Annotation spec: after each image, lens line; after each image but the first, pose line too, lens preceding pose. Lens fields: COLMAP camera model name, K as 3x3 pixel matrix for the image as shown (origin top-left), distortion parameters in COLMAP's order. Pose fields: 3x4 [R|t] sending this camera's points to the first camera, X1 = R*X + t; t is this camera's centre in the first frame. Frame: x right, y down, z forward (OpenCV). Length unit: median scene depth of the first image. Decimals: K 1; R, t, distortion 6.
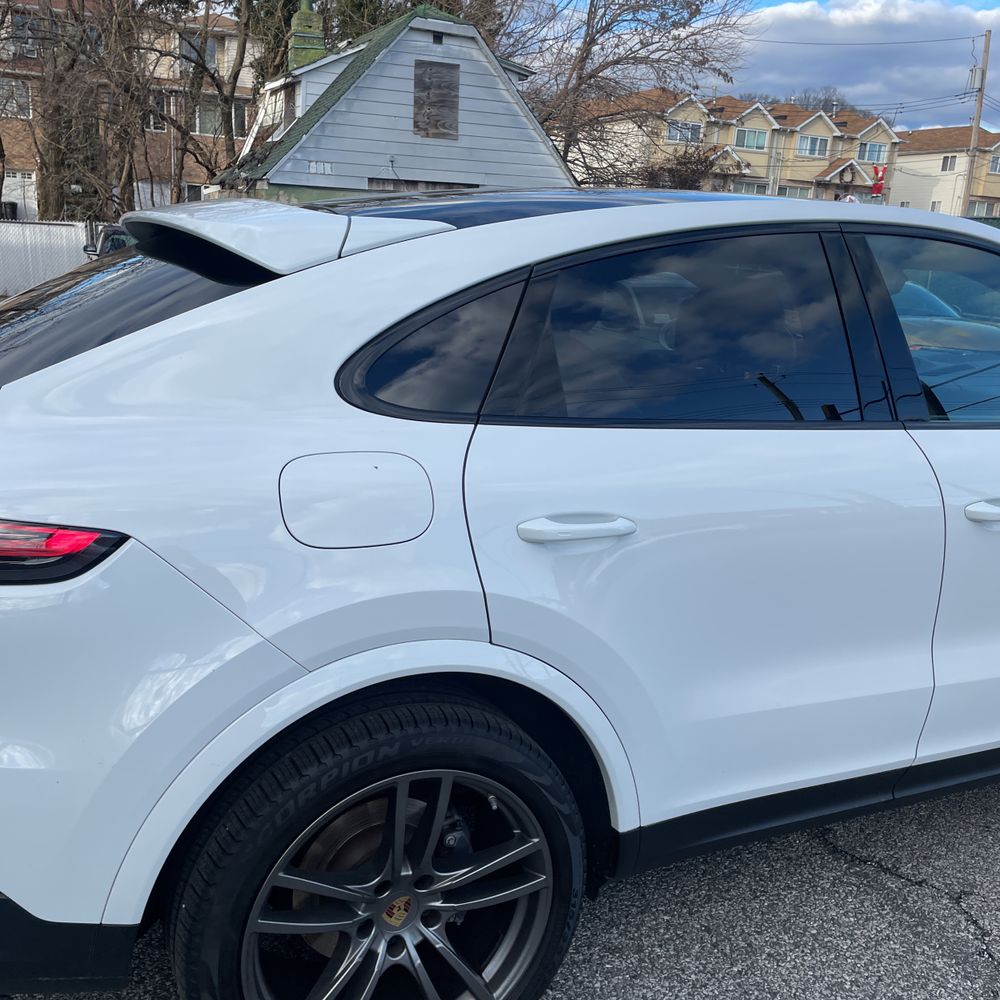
lens RADIAL K [[1001.6, 0, 481.1], [0, 1001.6, 493.1], [0, 0, 1]] dist [0.086292, -0.114795]
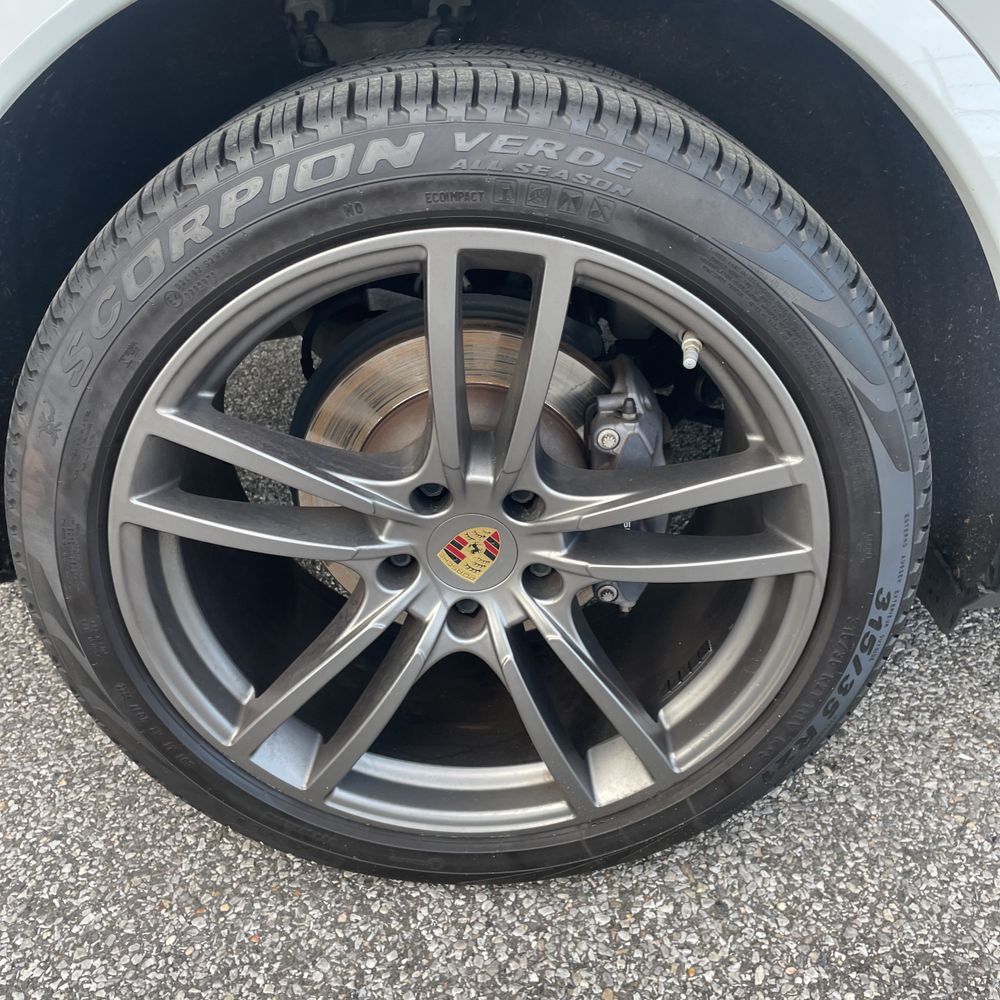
lens RADIAL K [[1031.1, 0, 500.0], [0, 1031.1, 500.0], [0, 0, 1]] dist [0.029438, -0.008399]
pose [[0.908743, 0.163089, -0.384171, 0.092835], [-0.046844, 0.954530, 0.294412, 0.200485], [0.414718, -0.249549, 0.875062, 0.480191]]
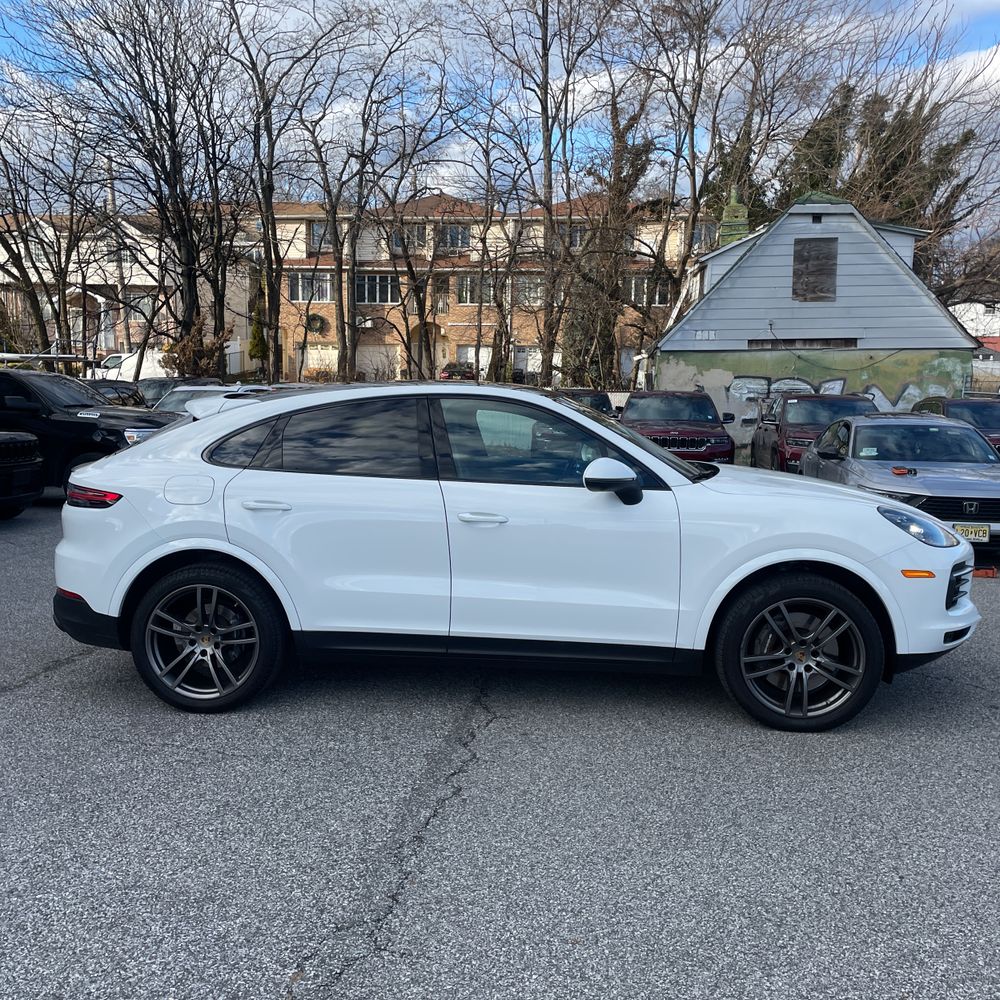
lens RADIAL K [[988.2, 0, 483.7], [0, 988.2, 482.1], [0, 0, 1]] dist [0.106096, -0.161071]
pose [[0.868012, 0.009537, -0.496452, 1.613722], [-0.086613, 0.987396, -0.132469, 0.228571], [0.488931, 0.157984, 0.857897, -0.881776]]
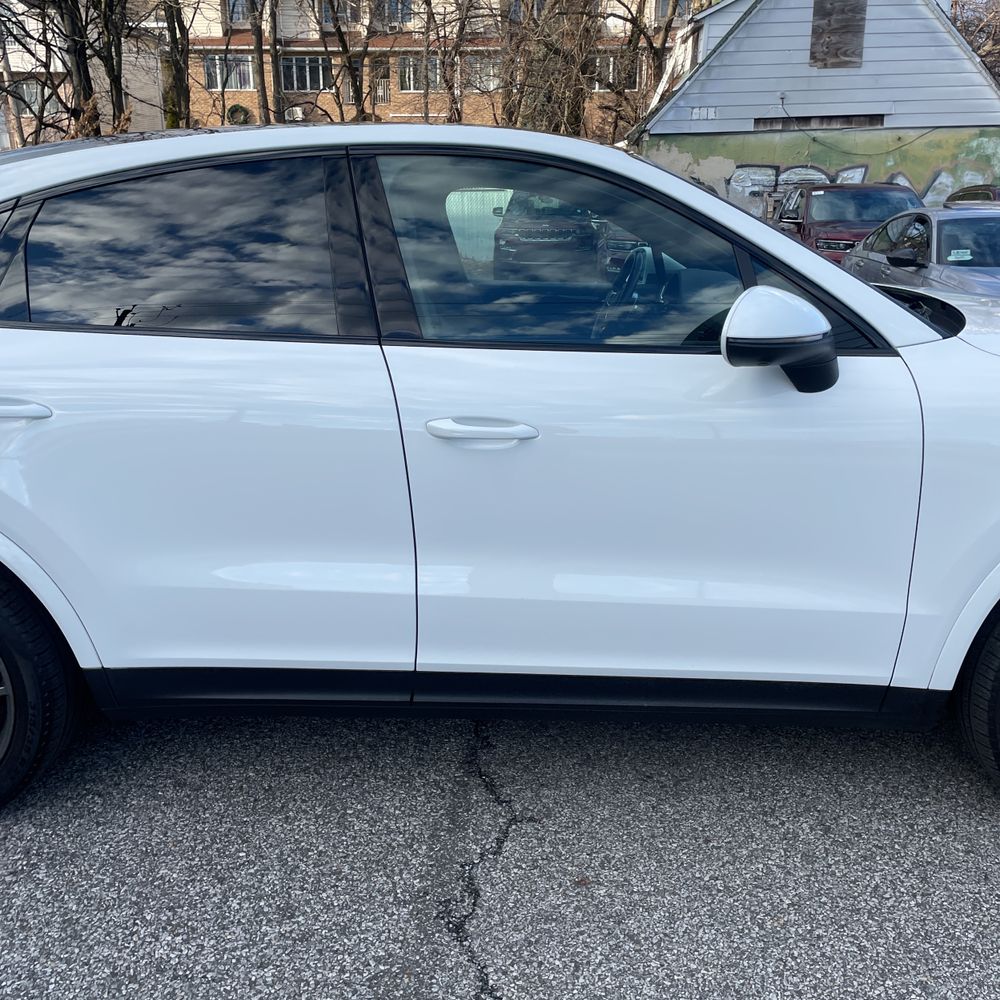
lens RADIAL K [[1001.6, 0, 481.1], [0, 1001.6, 493.1], [0, 0, 1]] dist [0.086292, -0.114795]
pose [[0.890037, 0.080088, -0.448798, 0.976700], [-0.060709, 0.996502, 0.057429, 0.023150], [0.451827, -0.023867, 0.891786, 0.117323]]
